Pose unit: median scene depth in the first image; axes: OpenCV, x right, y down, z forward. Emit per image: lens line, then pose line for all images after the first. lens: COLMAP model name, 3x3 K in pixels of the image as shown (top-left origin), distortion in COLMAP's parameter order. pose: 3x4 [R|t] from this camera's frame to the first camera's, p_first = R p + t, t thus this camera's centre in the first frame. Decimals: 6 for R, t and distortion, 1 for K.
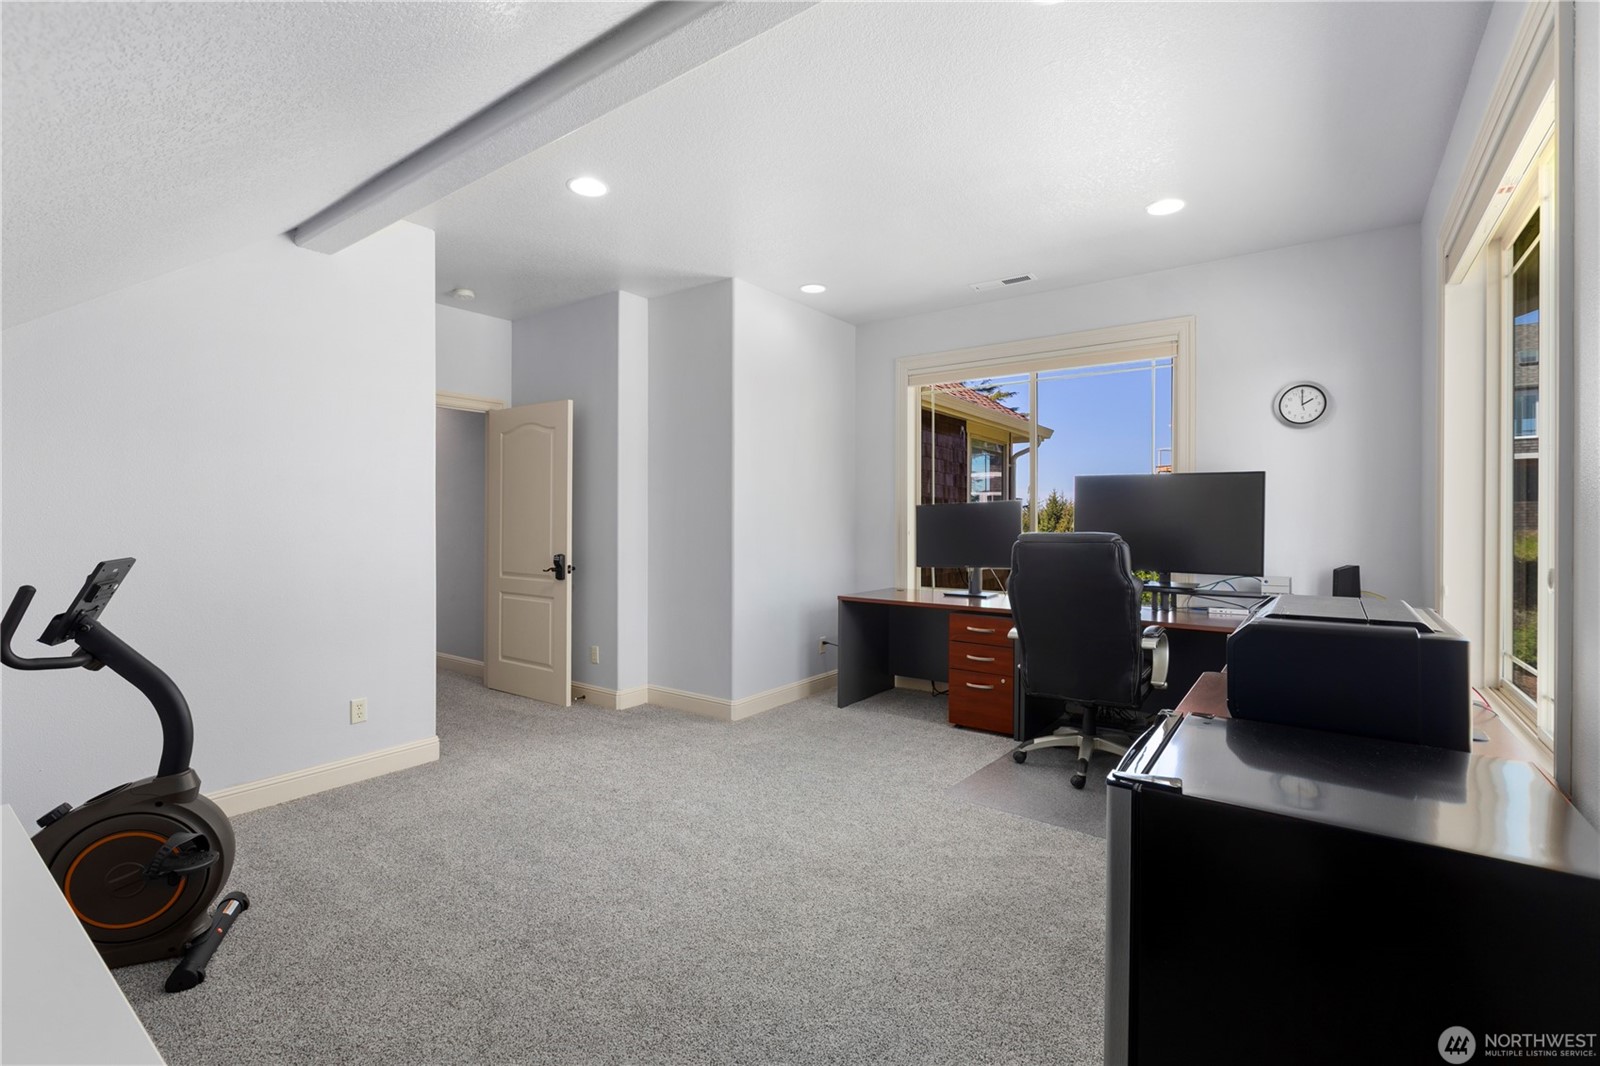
lens RADIAL K [[709.0, 0, 797.3], [0, 709.0, 523.5], [0, 0, 1]] dist [0.001168, -0.000627]
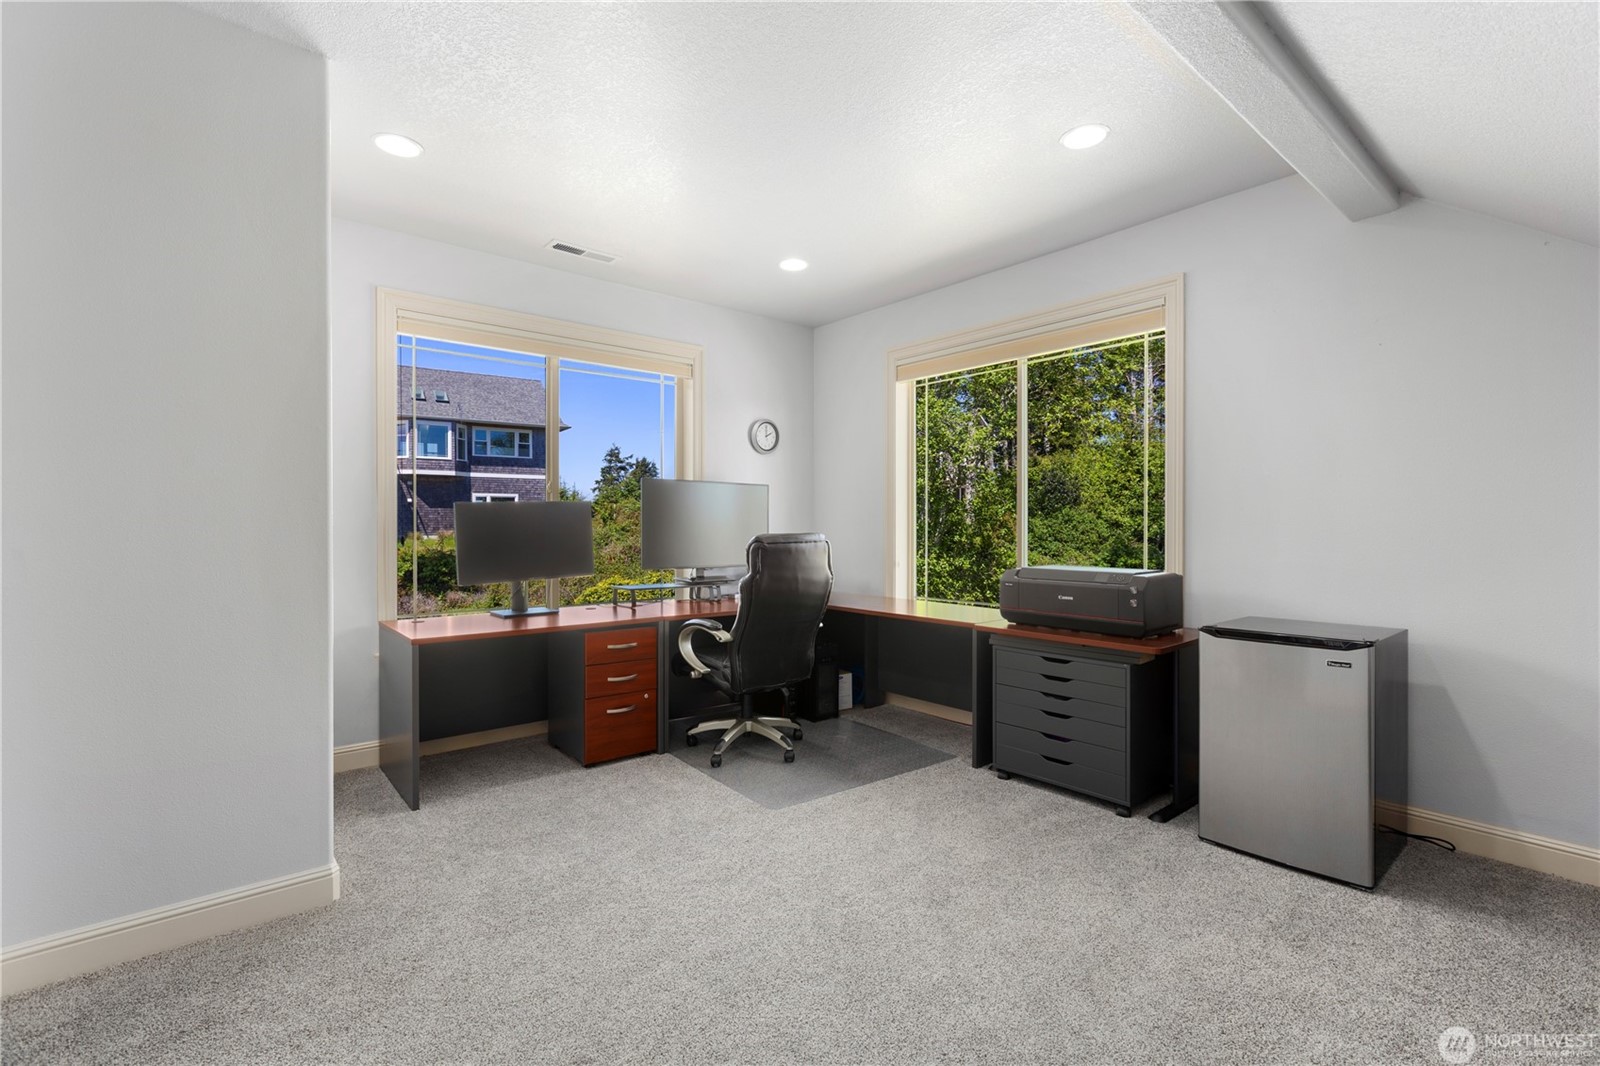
lens RADIAL K [[711.9, 0, 798.9], [0, 711.9, 531.2], [0, 0, 1]] dist [-0.000357, -0.001357]
pose [[0.243466, -0.009977, 0.969858, -0.587988], [0.000838, 0.999949, 0.010076, -0.001374], [-0.969909, -0.001640, 0.243462, 0.612974]]
